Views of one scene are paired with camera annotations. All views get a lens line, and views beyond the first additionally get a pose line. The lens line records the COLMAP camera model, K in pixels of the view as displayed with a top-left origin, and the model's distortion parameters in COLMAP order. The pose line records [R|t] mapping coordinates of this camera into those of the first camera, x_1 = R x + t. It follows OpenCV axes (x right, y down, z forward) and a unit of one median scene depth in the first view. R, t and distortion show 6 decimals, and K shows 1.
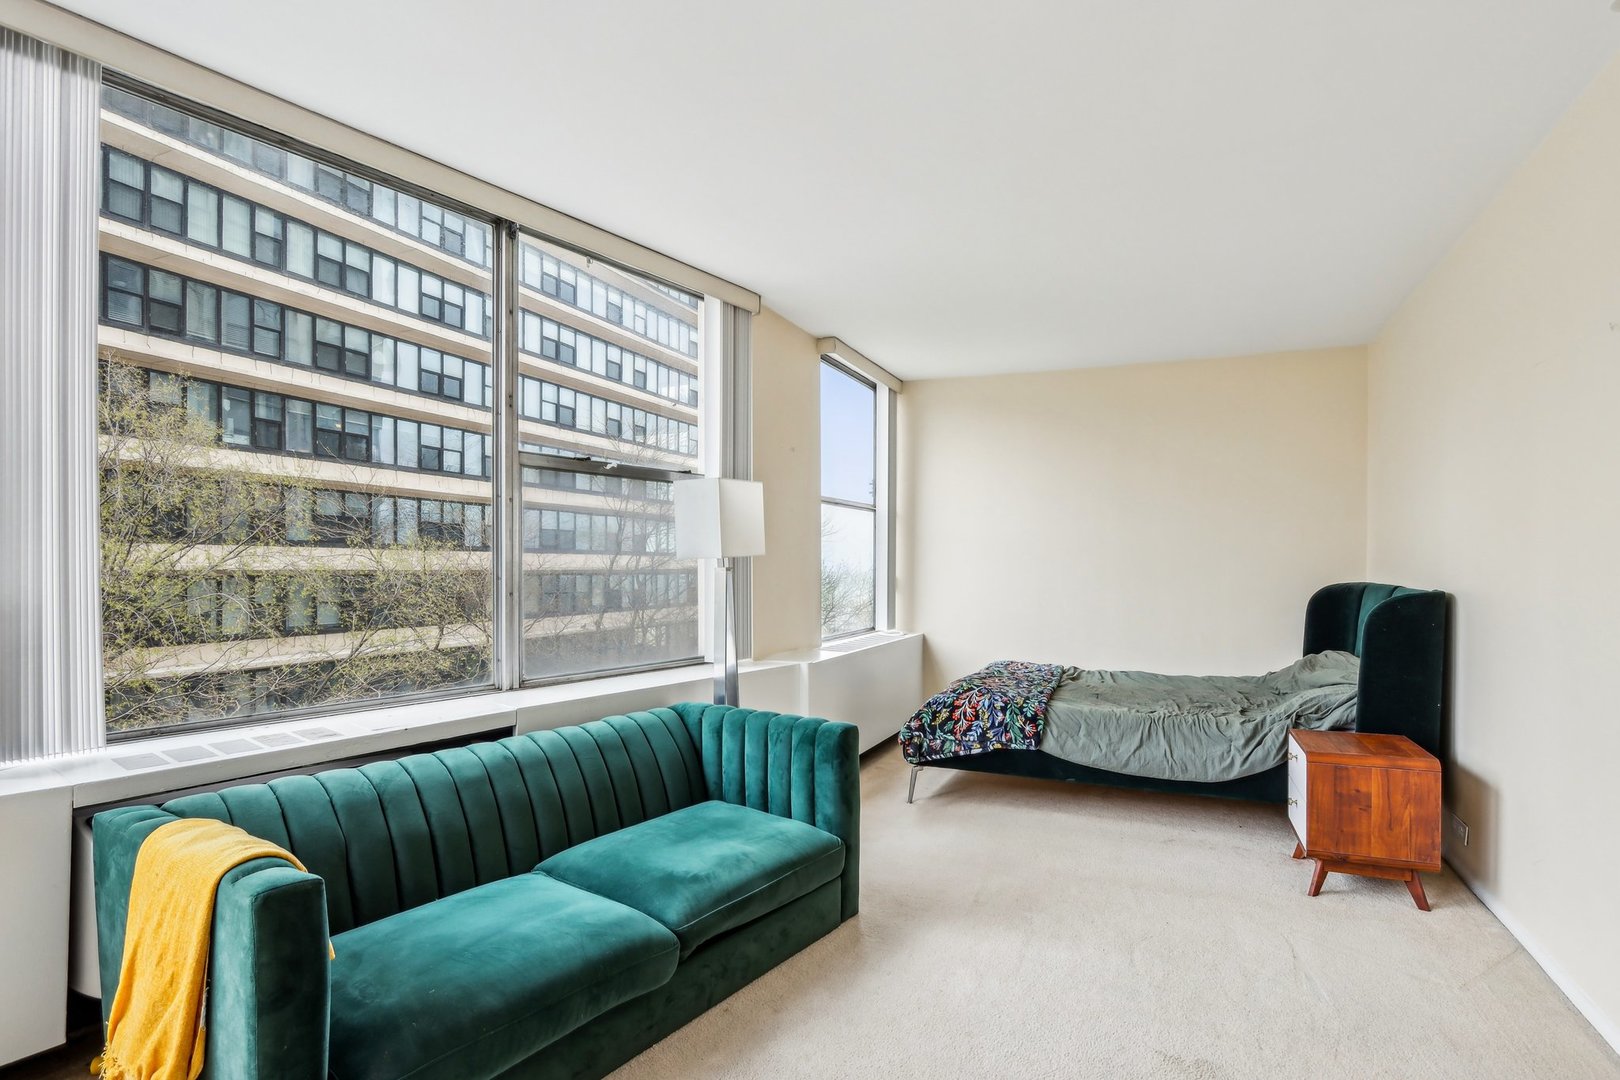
lens RADIAL K [[829.5, 0, 814.1], [0, 829.5, 566.4], [0, 0, 1]] dist [-0.016002, -0.001073]
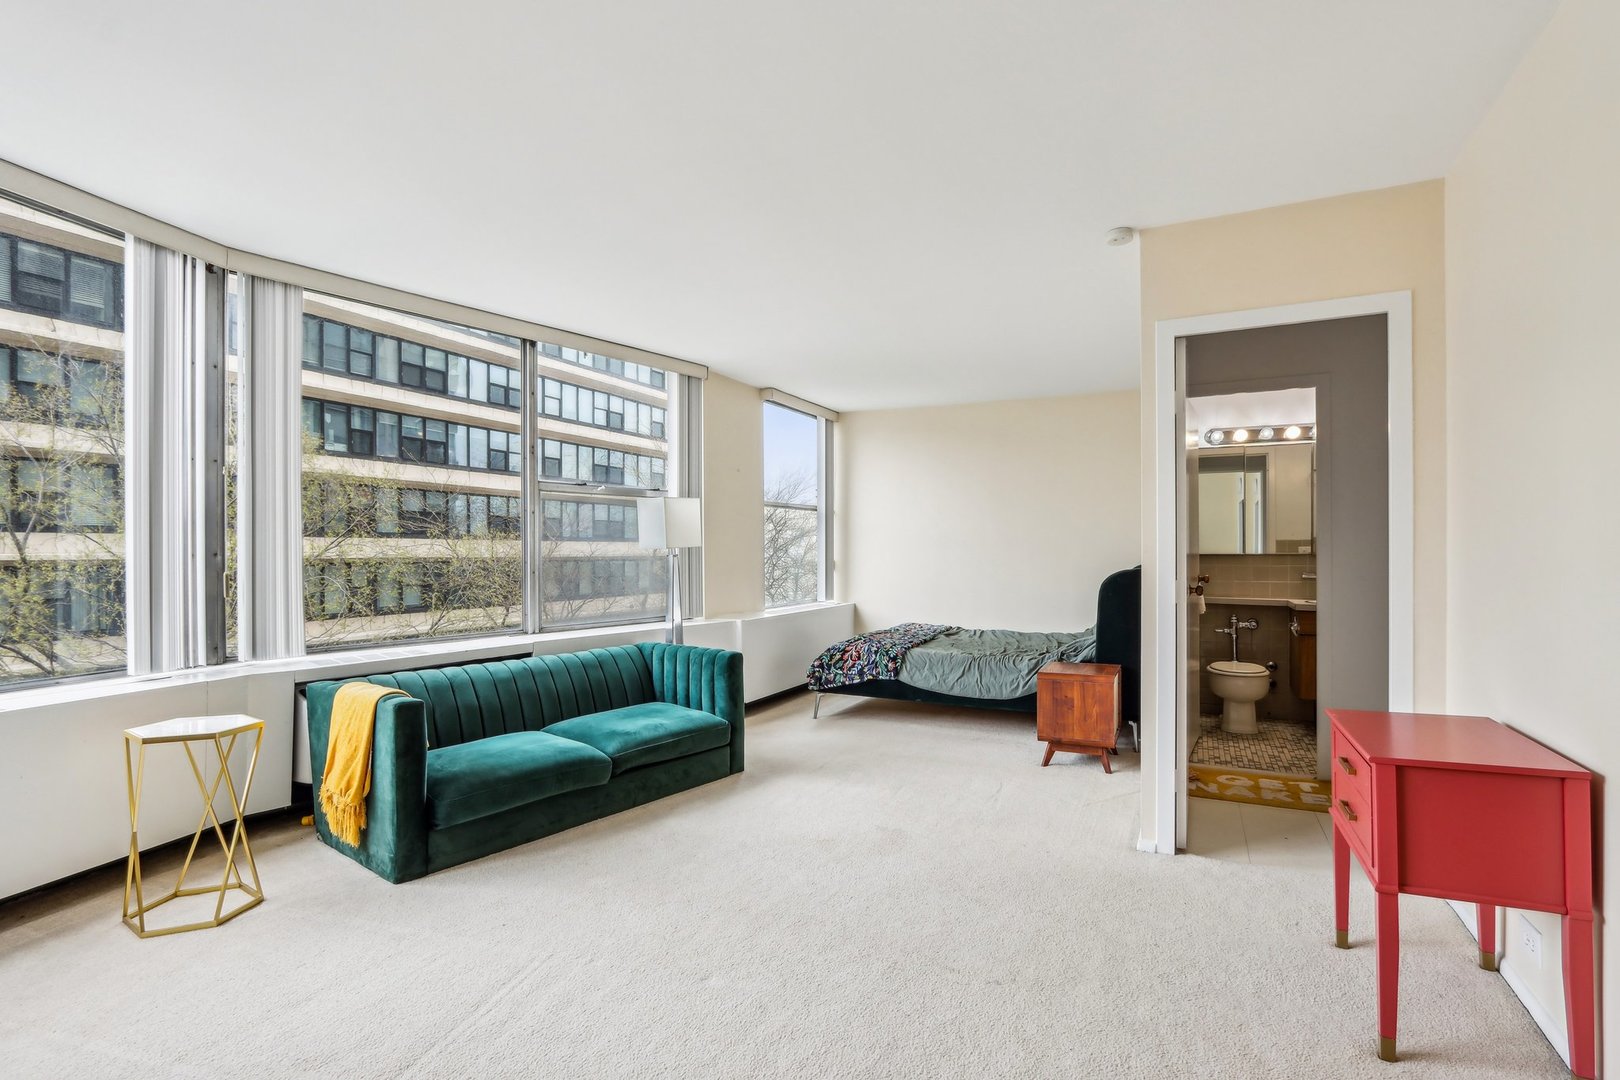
lens RADIAL K [[768.0, 0, 810.0], [0, 768.0, 543.1], [0, 0, 1]] dist [-0.021486, 0.000199]
pose [[0.998733, -0.006443, -0.049915, 0.201791], [0.005862, 0.999913, -0.011787, -0.001637], [0.049987, 0.011479, 0.998684, -0.373300]]
